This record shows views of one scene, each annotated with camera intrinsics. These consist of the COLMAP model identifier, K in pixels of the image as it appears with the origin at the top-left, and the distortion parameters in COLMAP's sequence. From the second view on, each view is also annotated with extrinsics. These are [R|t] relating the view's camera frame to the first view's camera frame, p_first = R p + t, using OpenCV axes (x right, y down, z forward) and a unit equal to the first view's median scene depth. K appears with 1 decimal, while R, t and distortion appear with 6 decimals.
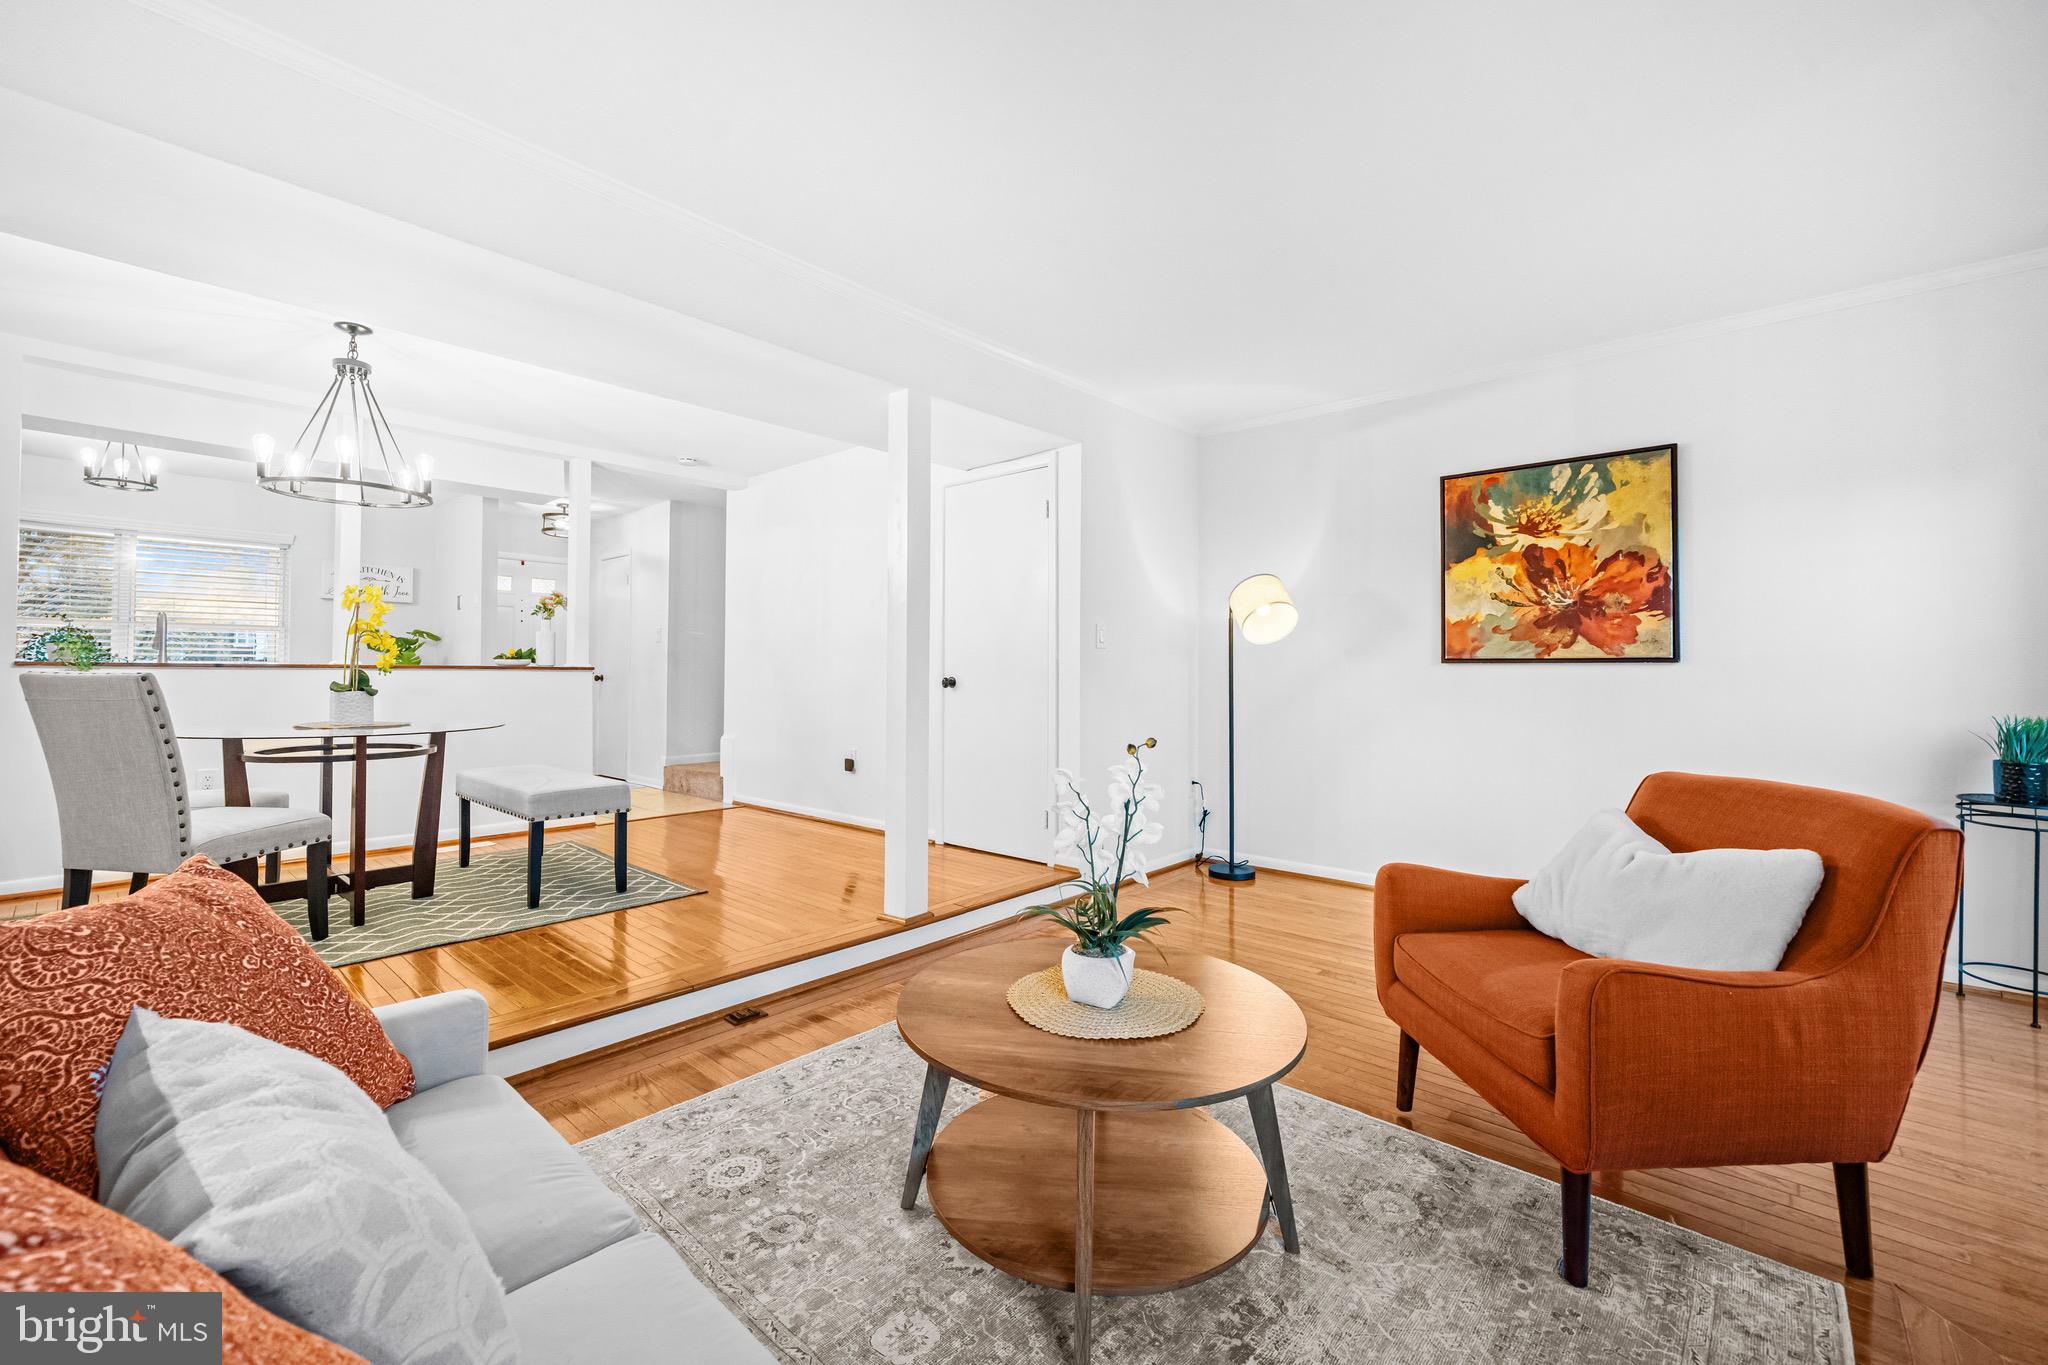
lens RADIAL K [[836.9, 0, 980.3], [0, 836.9, 658.9], [0, 0, 1]] dist [-0.001055, 0.000245]
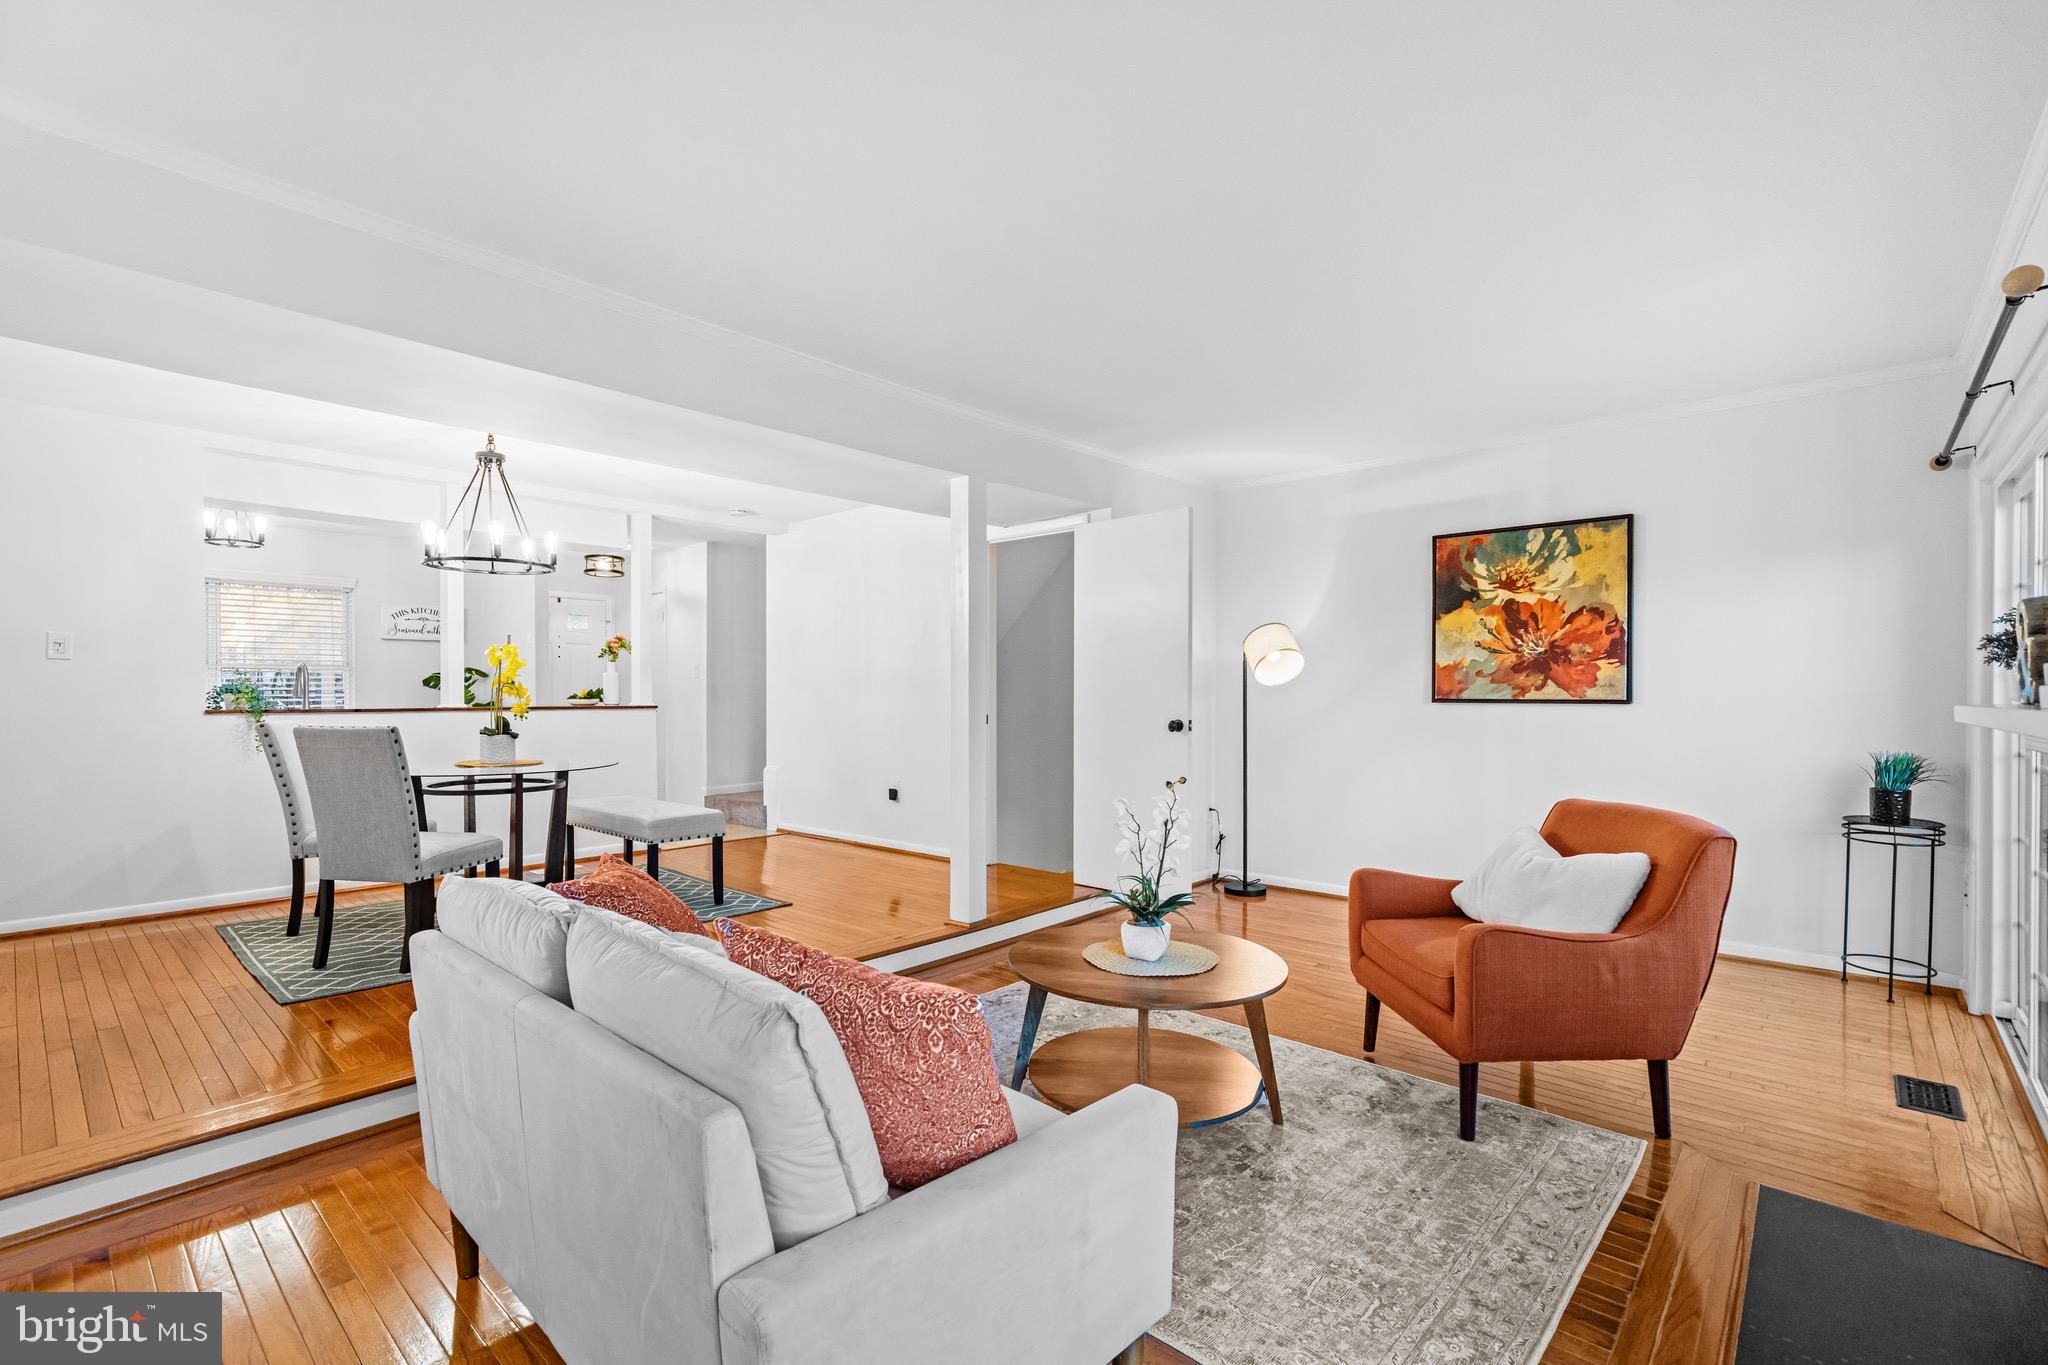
lens RADIAL K [[921.3, 0, 963.8], [0, 921.3, 701.9], [0, 0, 1]] dist [0.001697, 0.000281]
pose [[0.999921, -0.005173, -0.011428, -0.074571], [0.005494, 0.999587, 0.028223, -0.039731], [0.011278, -0.028283, 0.999536, -0.285894]]
